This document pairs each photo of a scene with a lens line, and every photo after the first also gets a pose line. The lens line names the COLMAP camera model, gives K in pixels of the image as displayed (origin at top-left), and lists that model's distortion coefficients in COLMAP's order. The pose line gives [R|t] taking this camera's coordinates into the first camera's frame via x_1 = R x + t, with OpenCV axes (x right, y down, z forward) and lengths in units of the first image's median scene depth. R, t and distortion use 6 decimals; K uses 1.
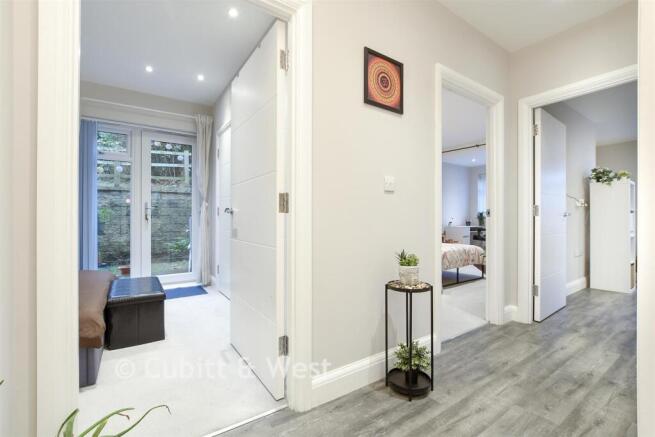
lens RADIAL K [[283.4, 0, 327.1], [0, 283.4, 217.5], [0, 0, 1]] dist [-0.014616, -0.000143]
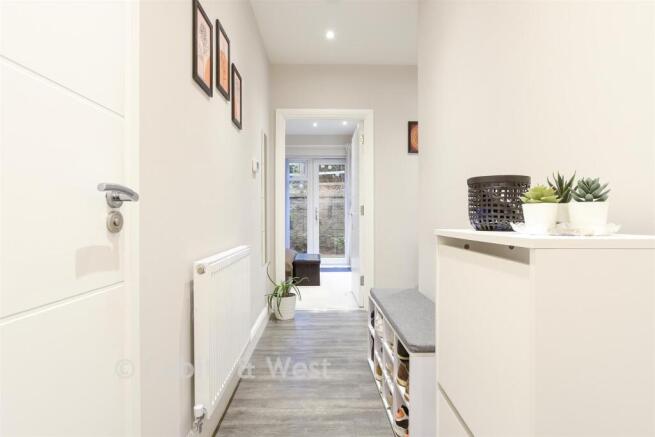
lens RADIAL K [[349.0, 0, 327.4], [0, 349.0, 218.4], [0, 0, 1]] dist [0.000095, -0.000023]
pose [[0.838812, 0.001007, -0.544421, 0.388858], [-0.000625, 0.999999, 0.000885, 0.001043], [0.544422, -0.000402, 0.838812, -0.483642]]
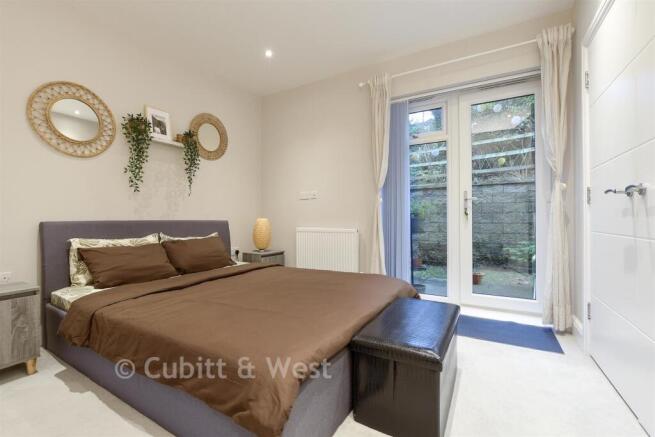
lens RADIAL K [[283.4, 0, 324.7], [0, 283.4, 219.4], [0, 0, 1]] dist [-0.014616, -0.000143]
pose [[0.421164, -0.005573, -0.906968, -0.127410], [0.003281, 0.999984, -0.004621, 0.020850], [0.906979, -0.001029, 0.421175, 0.351091]]
